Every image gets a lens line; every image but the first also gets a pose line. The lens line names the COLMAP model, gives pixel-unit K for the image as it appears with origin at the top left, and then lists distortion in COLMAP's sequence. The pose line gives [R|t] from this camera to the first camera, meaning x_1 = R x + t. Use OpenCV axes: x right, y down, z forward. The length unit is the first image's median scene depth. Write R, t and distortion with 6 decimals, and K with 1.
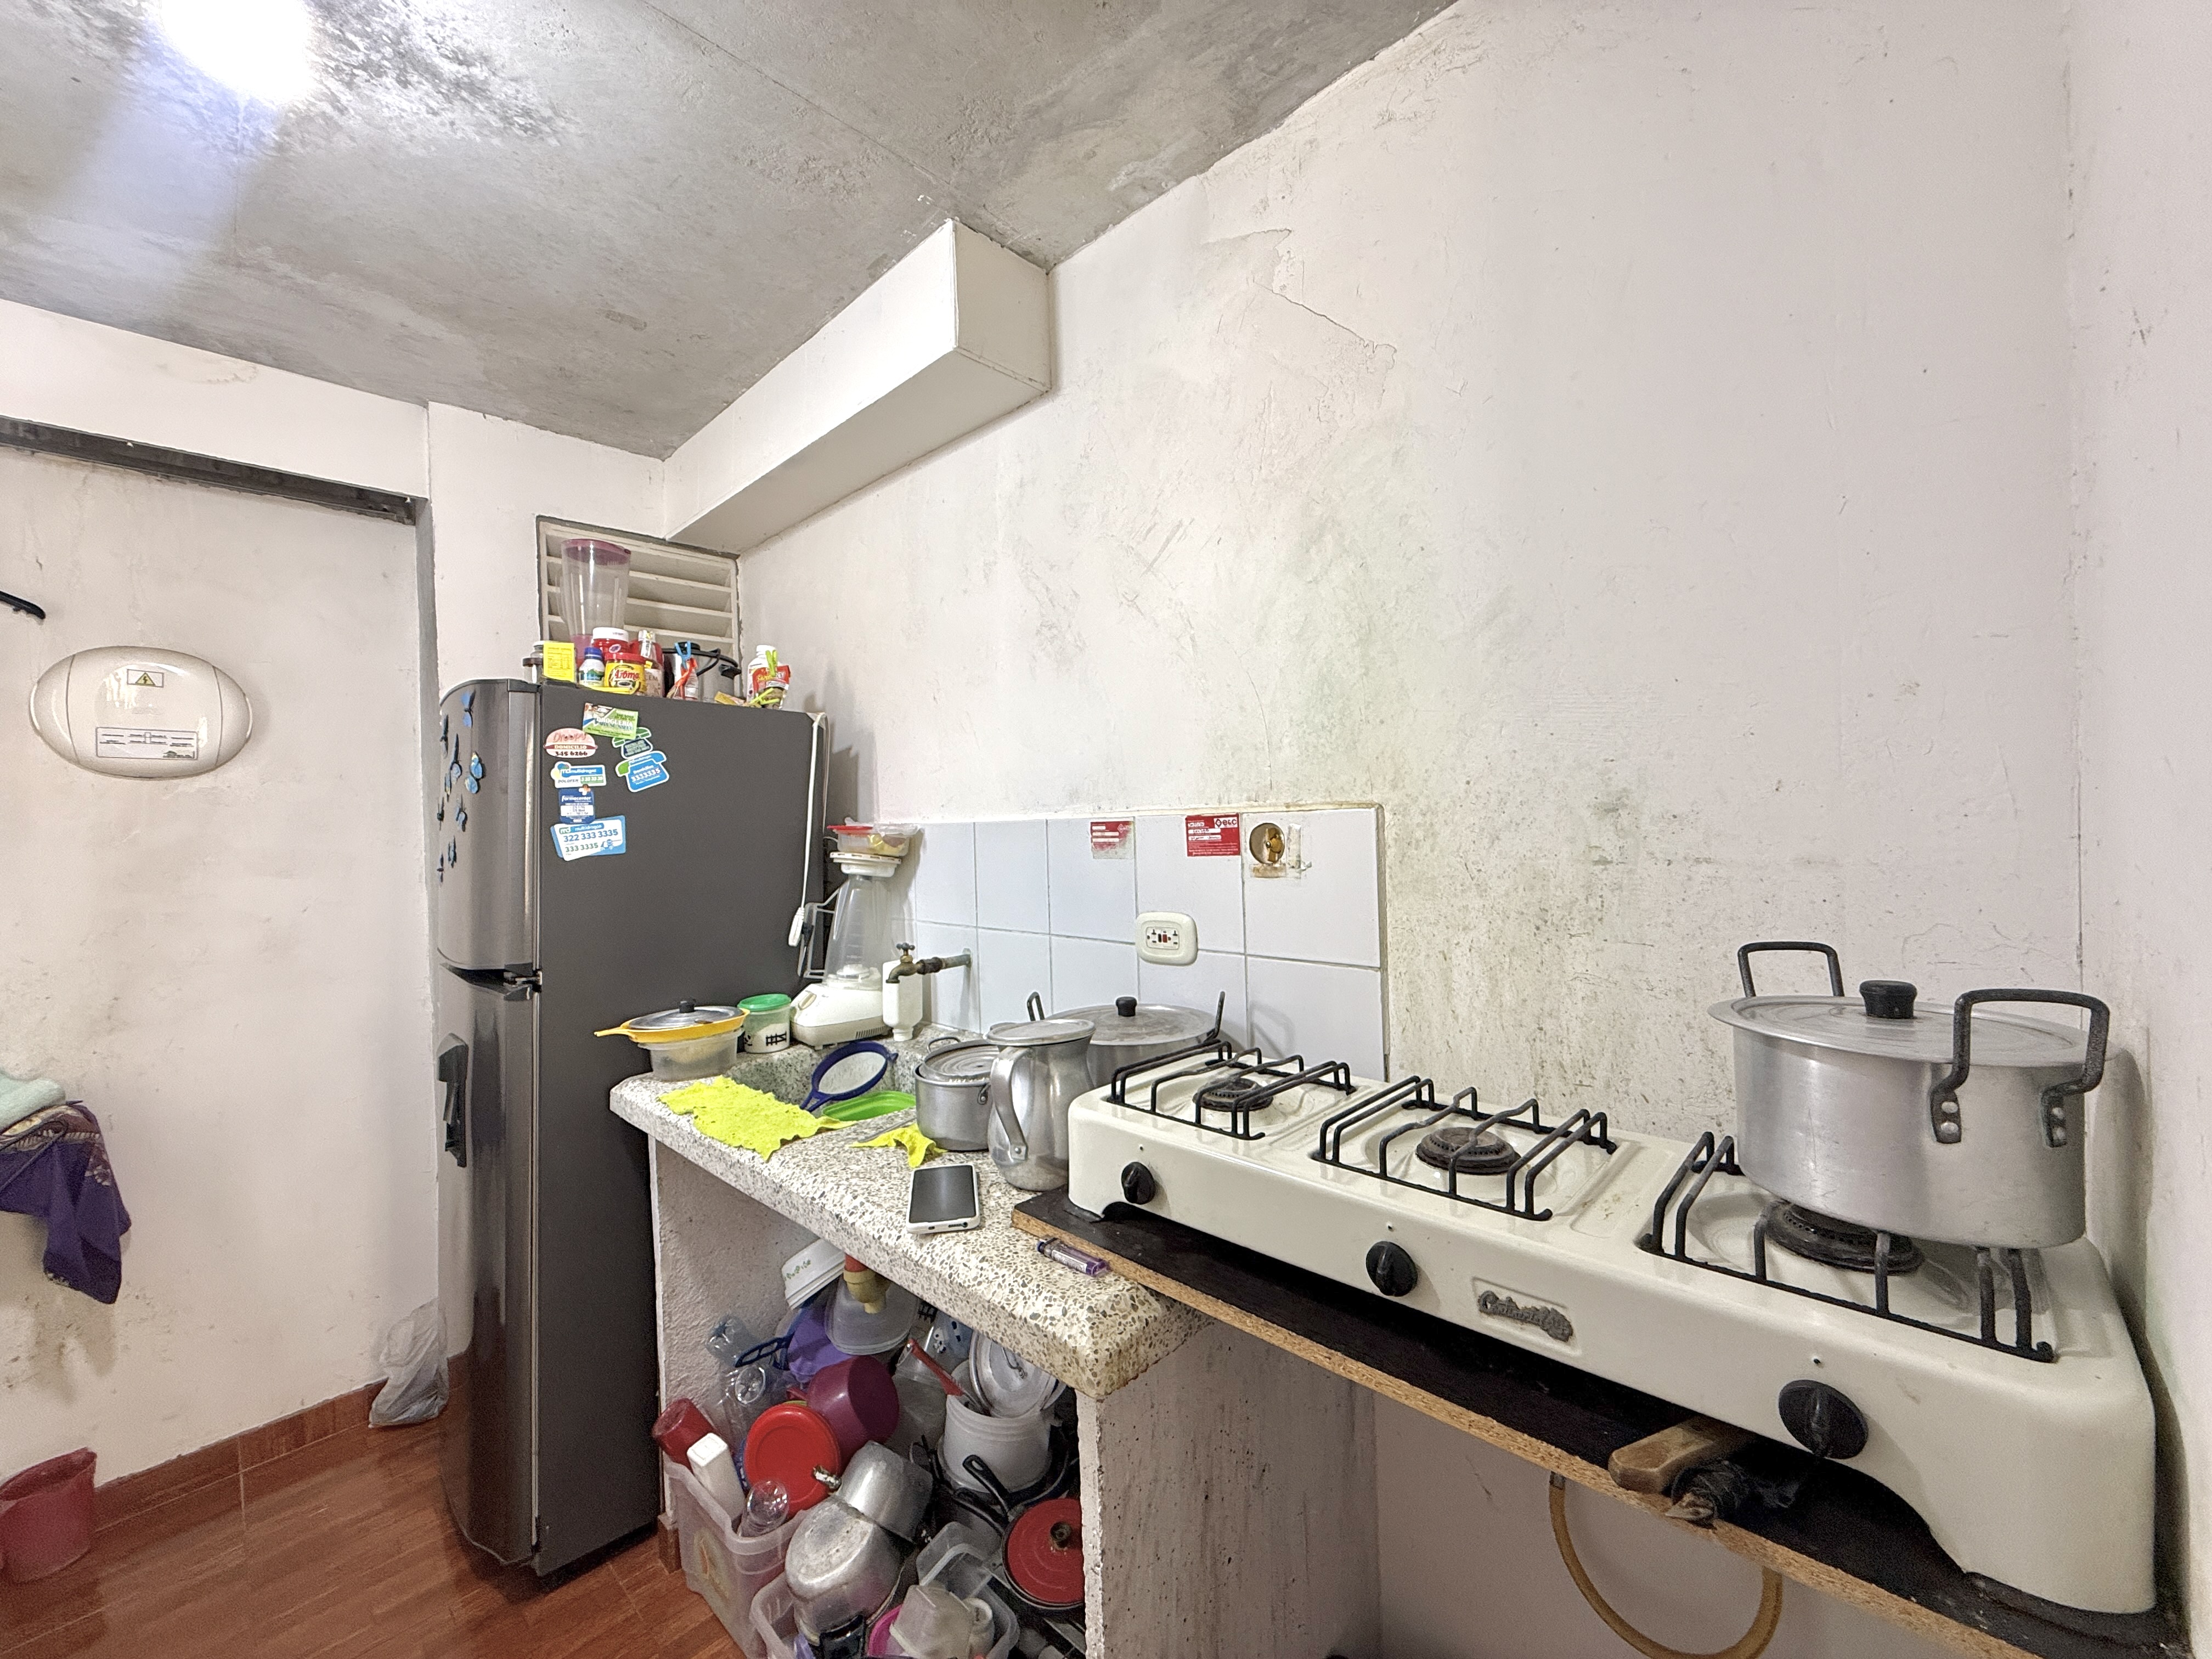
lens RADIAL K [[876.6, 0, 1100.1], [0, 876.6, 829.6], [0, 0, 1]] dist [-0.000756, 0.000427]
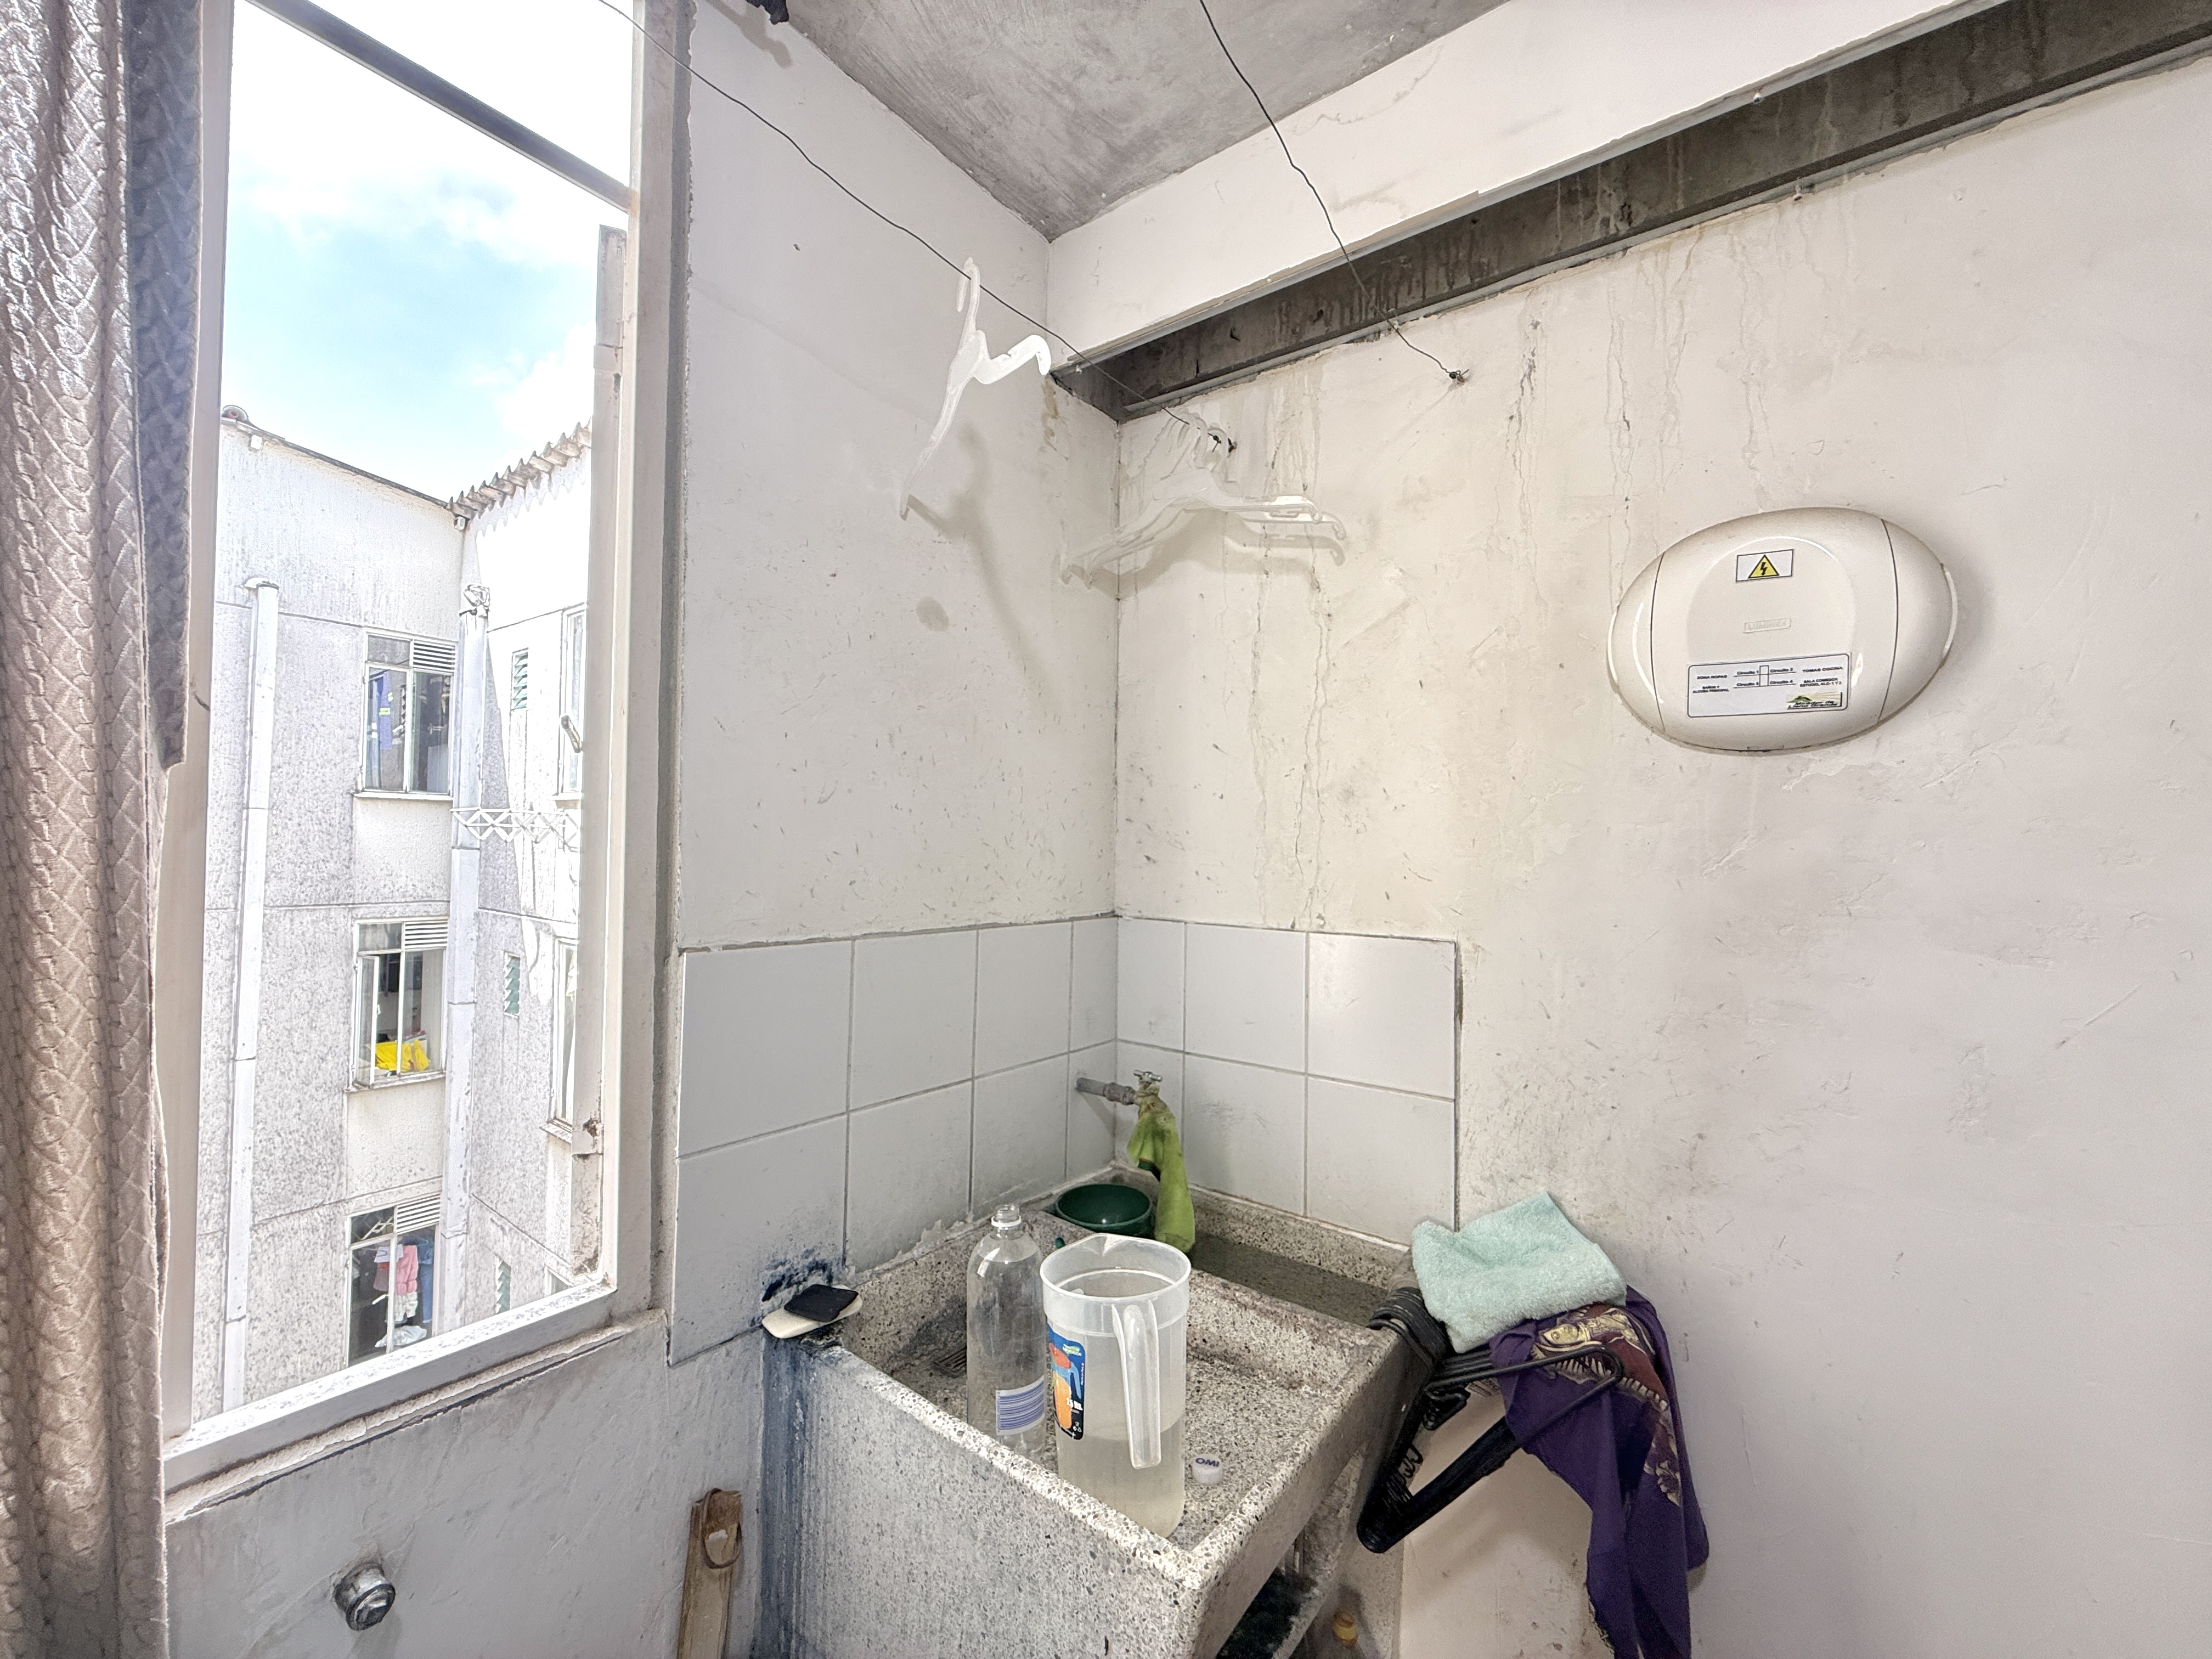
lens RADIAL K [[876.6, 0, 1101.5], [0, 876.6, 832.4], [0, 0, 1]] dist [-0.000756, 0.000427]
pose [[0.113991, 0.011870, -0.993411, -0.596054], [-0.028559, 0.999555, 0.008667, -0.001450], [0.993071, 0.027383, 0.114280, 0.535748]]
